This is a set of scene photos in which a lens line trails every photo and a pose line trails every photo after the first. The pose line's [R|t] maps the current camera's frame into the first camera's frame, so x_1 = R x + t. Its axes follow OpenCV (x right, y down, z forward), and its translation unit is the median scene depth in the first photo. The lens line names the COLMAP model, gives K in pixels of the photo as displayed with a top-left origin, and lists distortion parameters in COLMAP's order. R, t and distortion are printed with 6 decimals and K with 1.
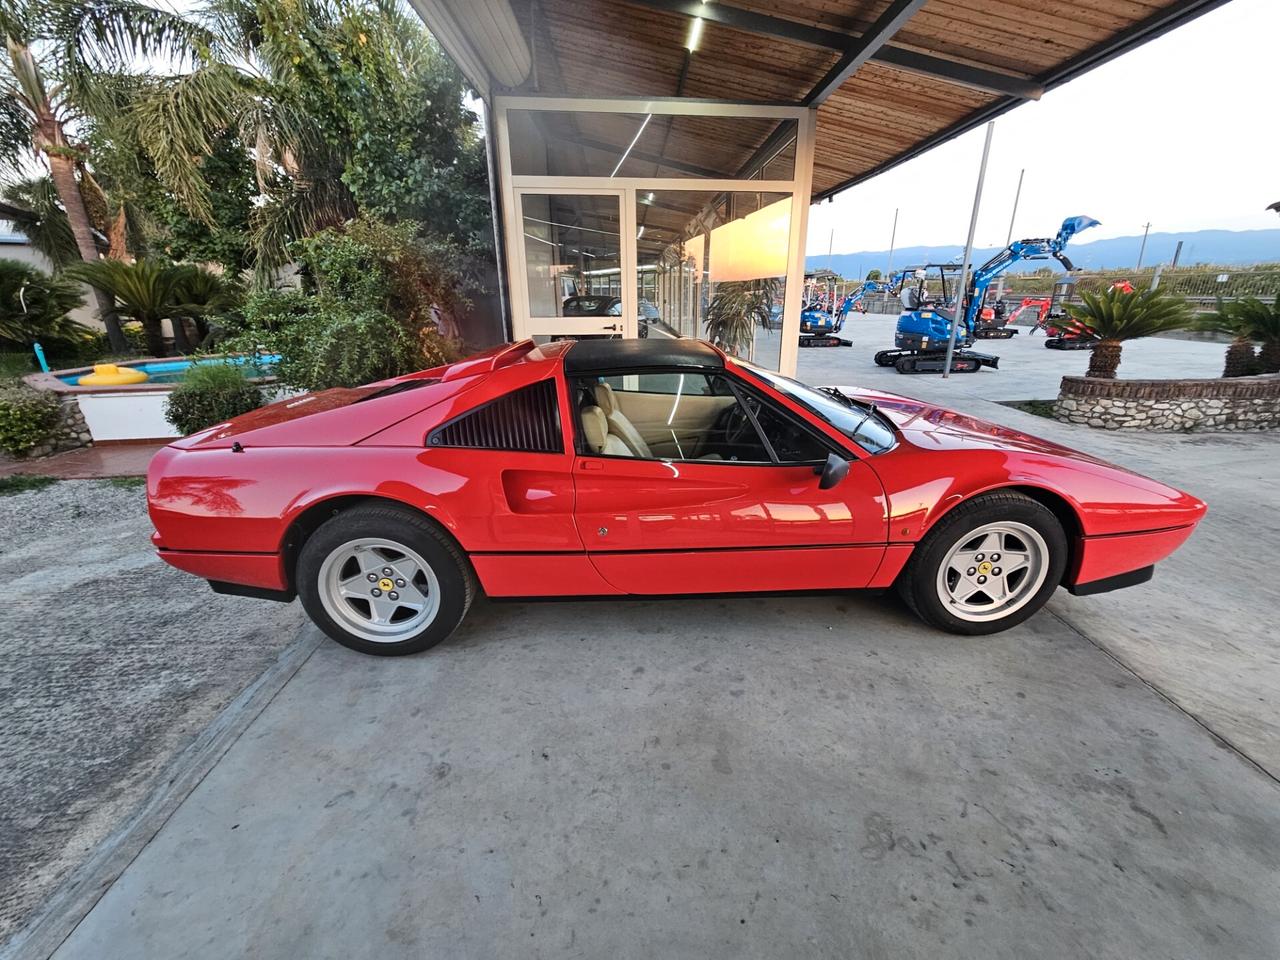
lens RADIAL K [[528.0, 0, 643.6], [0, 528.0, 480.0], [0, 0, 1]] dist [-0.000065, -0.000568]
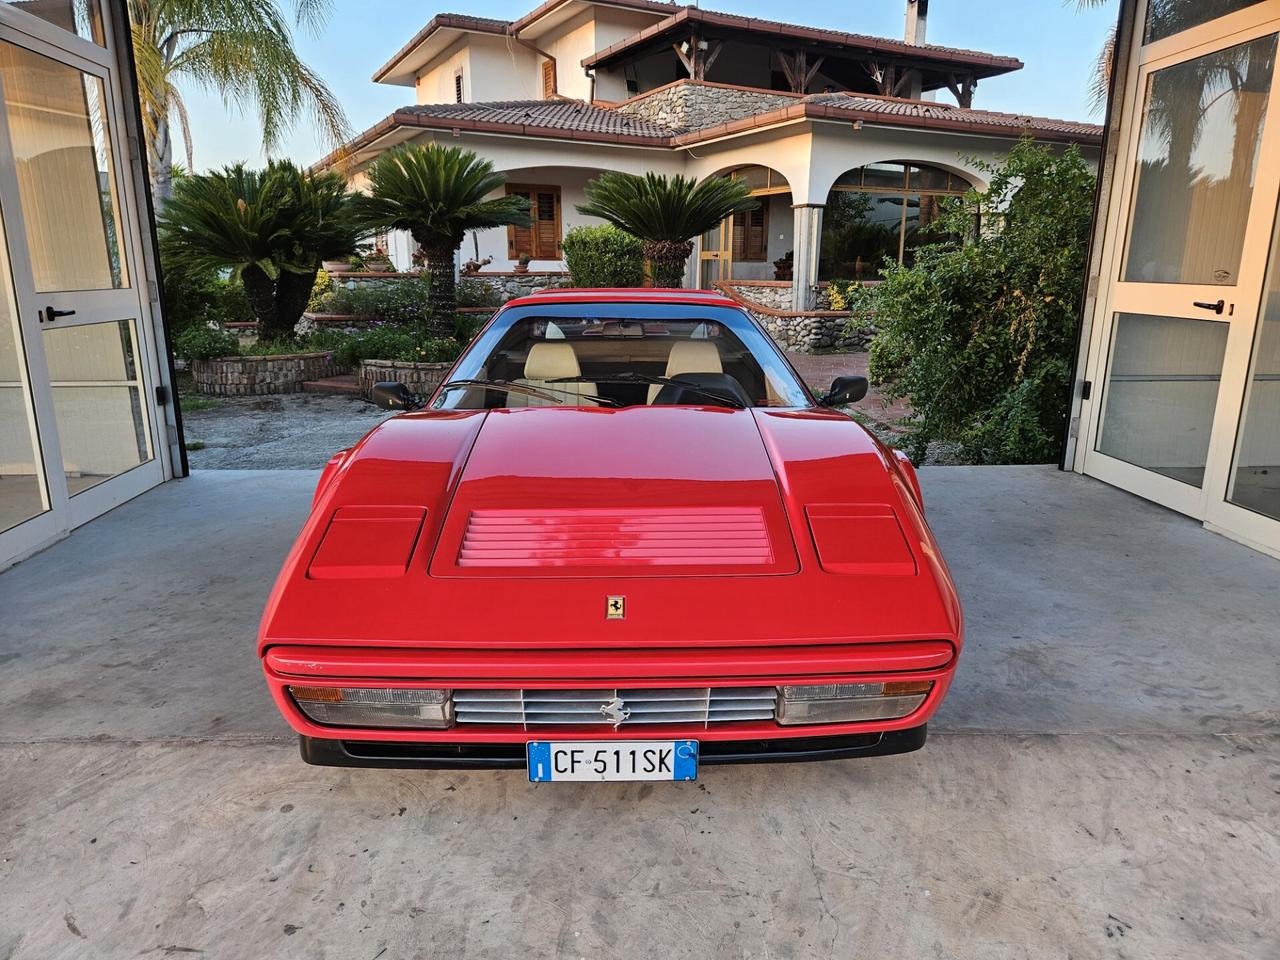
lens RADIAL K [[857.9, 0, 654.6], [0, 857.9, 481.4], [0, 0, 1]] dist [0.065613, -0.054481]
pose [[-0.018639, 0.252380, -0.967449, 0.772019], [-0.333360, 0.910680, 0.243994, -0.172552], [0.942615, 0.327056, 0.067159, 0.530703]]
